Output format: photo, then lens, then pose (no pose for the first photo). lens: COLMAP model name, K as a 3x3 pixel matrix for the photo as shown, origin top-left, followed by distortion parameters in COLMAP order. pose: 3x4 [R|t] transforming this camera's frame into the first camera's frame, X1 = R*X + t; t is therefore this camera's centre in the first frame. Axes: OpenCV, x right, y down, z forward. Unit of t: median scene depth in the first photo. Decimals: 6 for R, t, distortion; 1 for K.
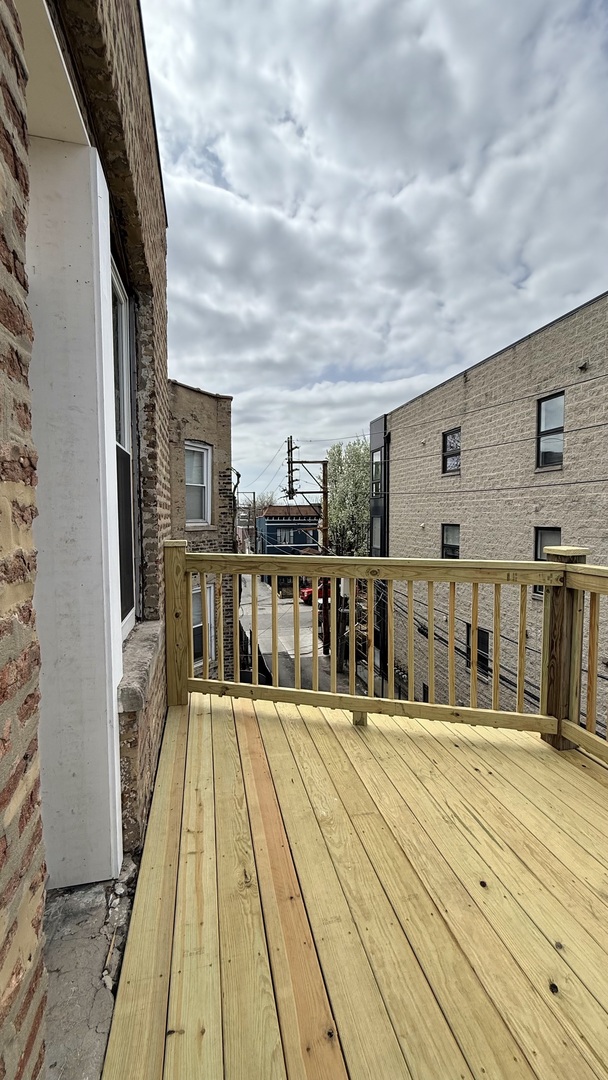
lens RADIAL K [[429.5, 0, 306.6], [0, 429.5, 540.1], [0, 0, 1]] dist [-0.000076, 0.000499]
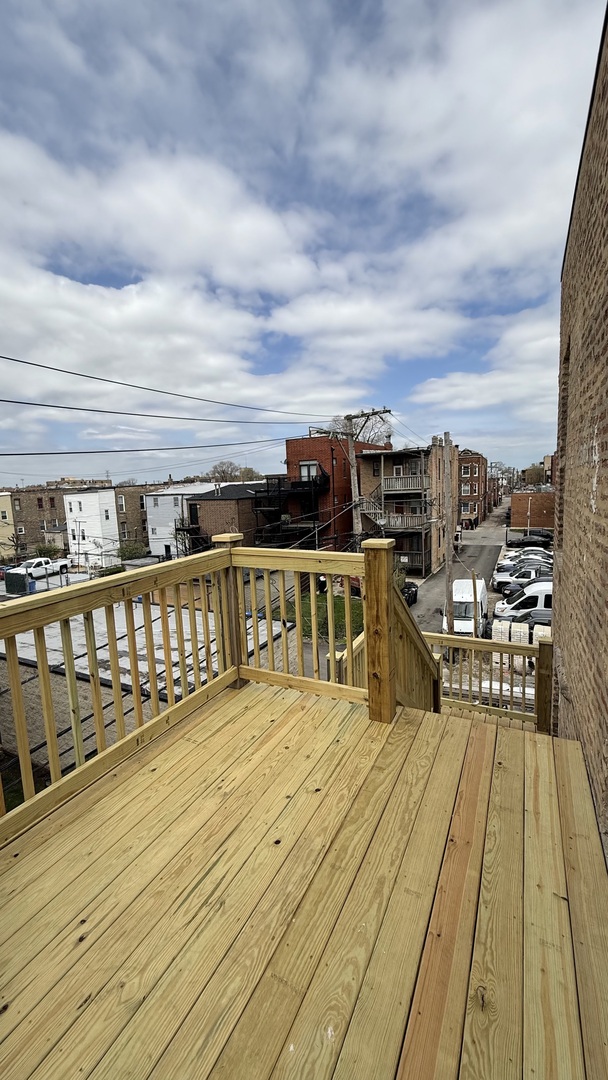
lens RADIAL K [[429.5, 0, 304.1], [0, 429.5, 536.4], [0, 0, 1]] dist [-0.000076, 0.000499]
pose [[-0.759173, -0.045648, 0.649287, -0.254187], [0.080989, 0.983161, 0.163817, -0.145684], [-0.645831, 0.176951, -0.742692, 1.144128]]
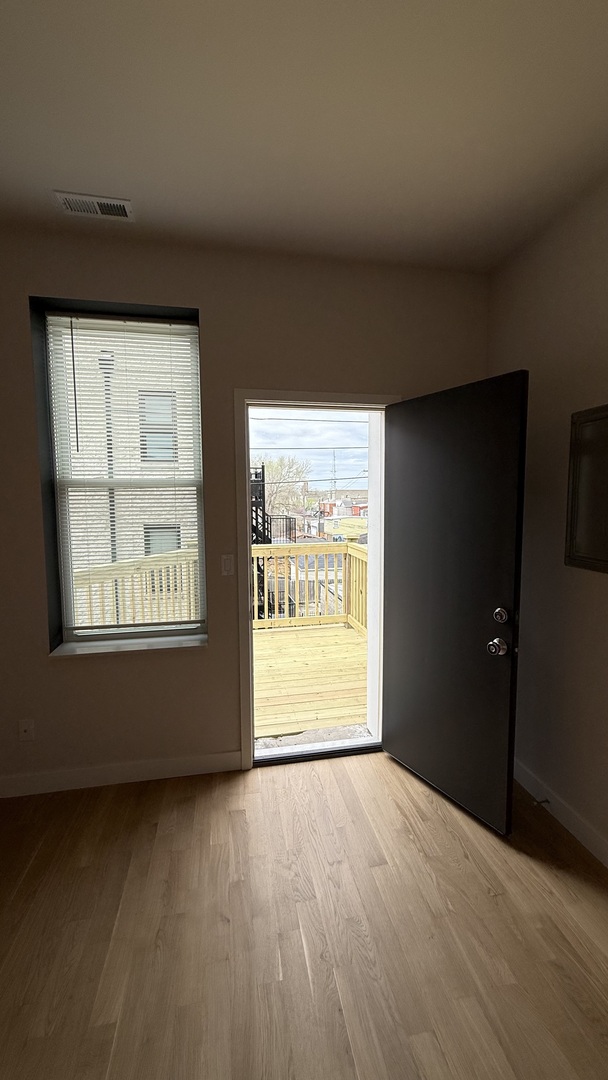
lens RADIAL K [[429.5, 0, 300.7], [0, 429.5, 539.1], [0, 0, 1]] dist [-0.000076, 0.000499]
pose [[0.044123, -0.085139, 0.995392, -1.459455], [0.064169, 0.994546, 0.082222, -0.125535], [-0.996963, 0.060246, 0.049346, 0.433546]]
